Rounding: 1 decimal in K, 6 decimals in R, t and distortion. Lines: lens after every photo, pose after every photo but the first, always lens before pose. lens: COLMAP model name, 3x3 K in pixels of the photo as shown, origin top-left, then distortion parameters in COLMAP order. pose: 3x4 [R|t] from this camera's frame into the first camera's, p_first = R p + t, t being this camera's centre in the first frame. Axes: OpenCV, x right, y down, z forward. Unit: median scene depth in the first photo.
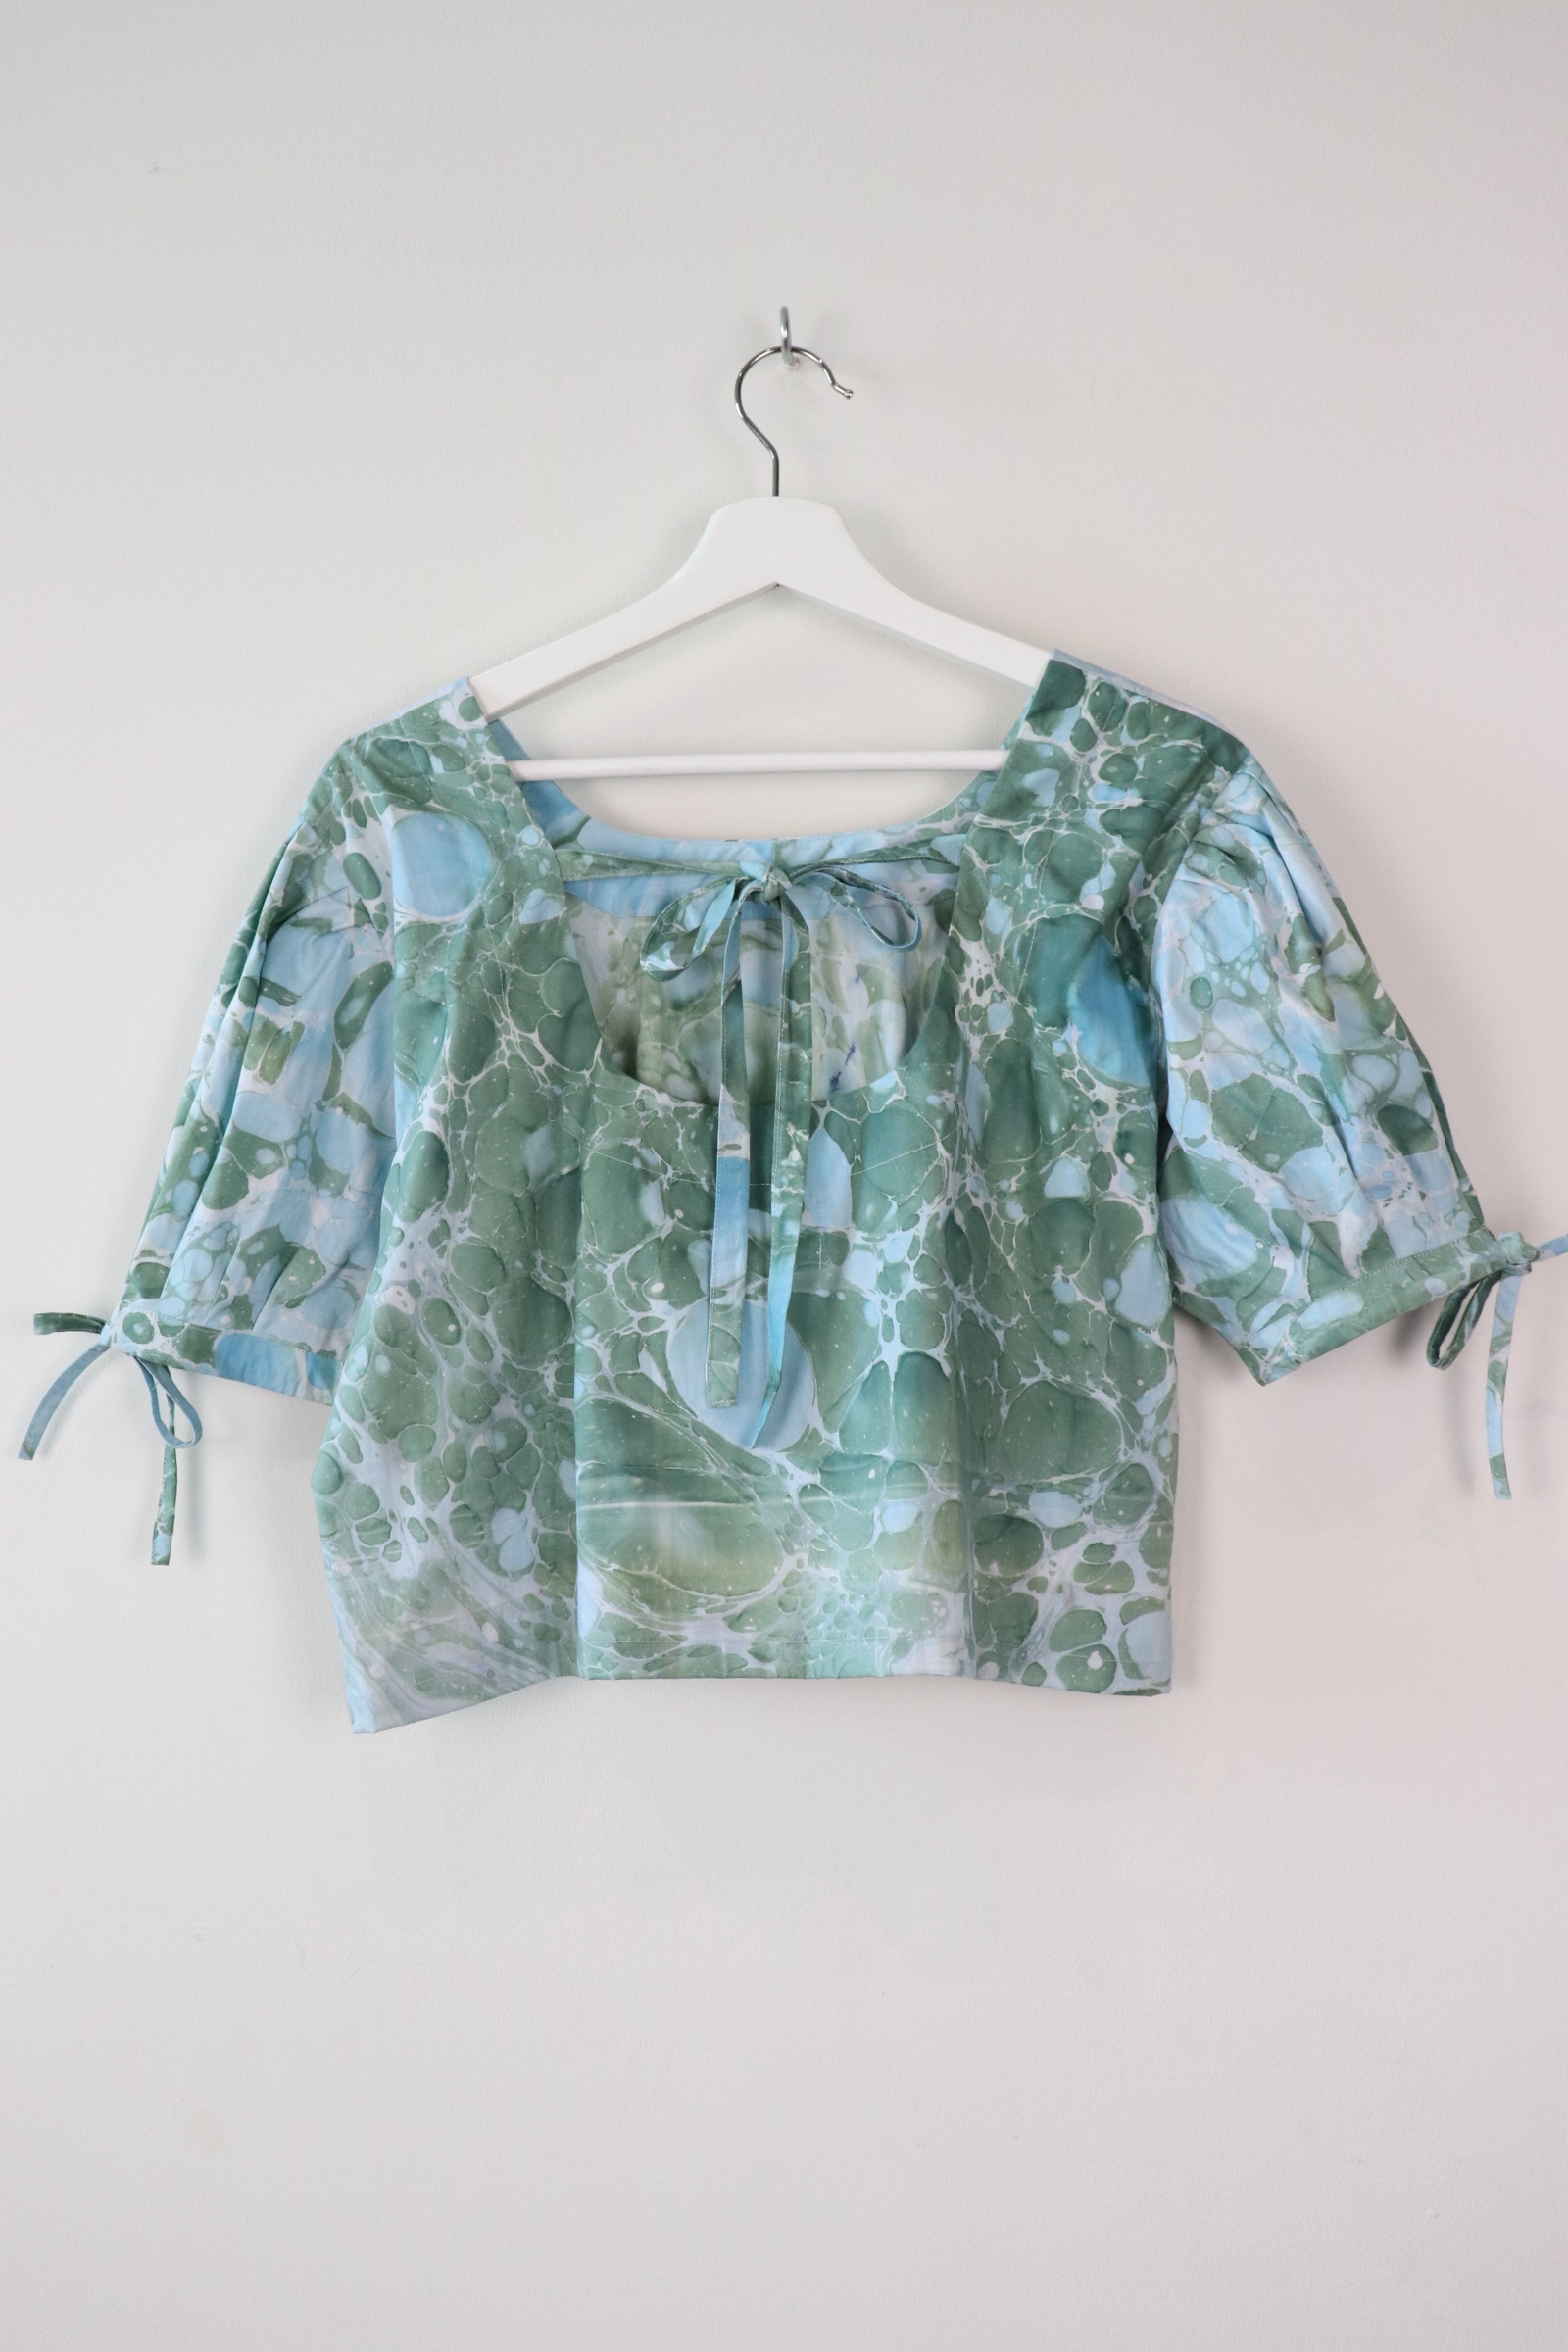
lens RADIAL K [[2488.7, 0, 797.5], [0, 2488.7, 1179.4], [0, 0, 1]] dist [-0.100611, 0.000000]
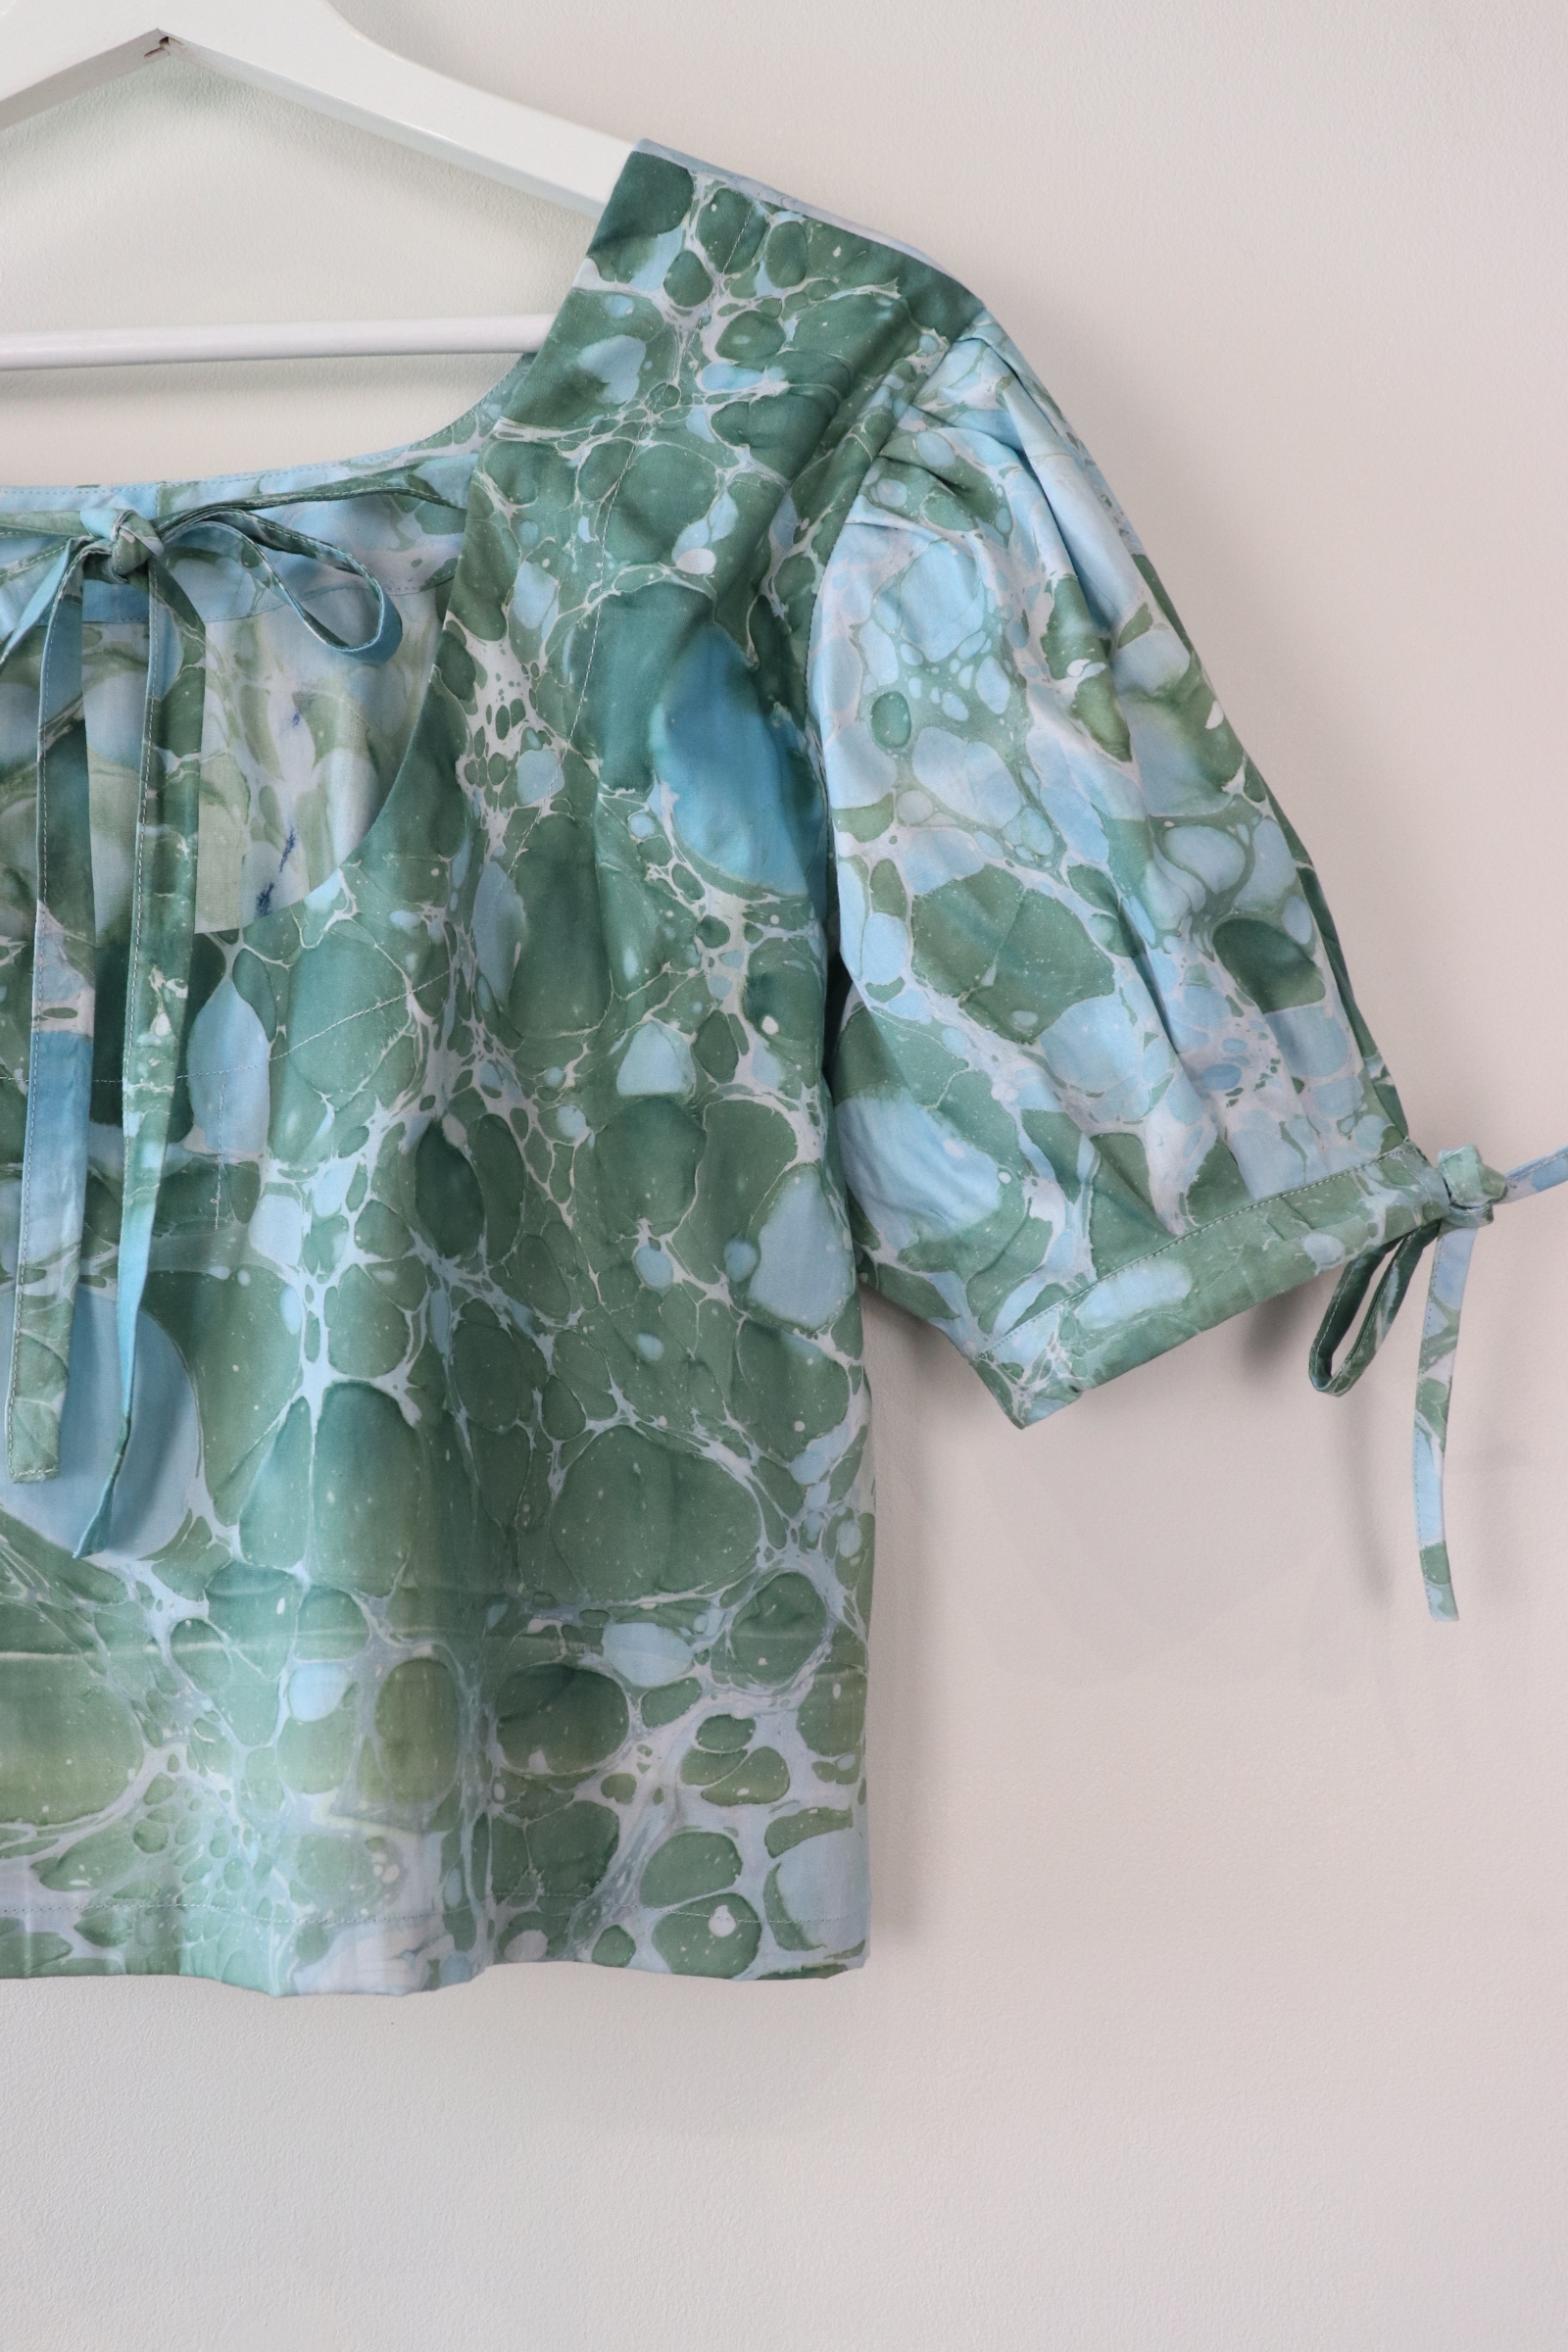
lens RADIAL K [[2488.7, 0, 768.8], [0, 2488.7, 1196.6], [0, 0, 1]] dist [-0.100611, 0.000000]
pose [[0.999592, -0.011413, 0.026167, 0.118685], [0.011028, 0.999829, 0.014822, 0.021812], [-0.026332, -0.014527, 0.999548, 0.445106]]
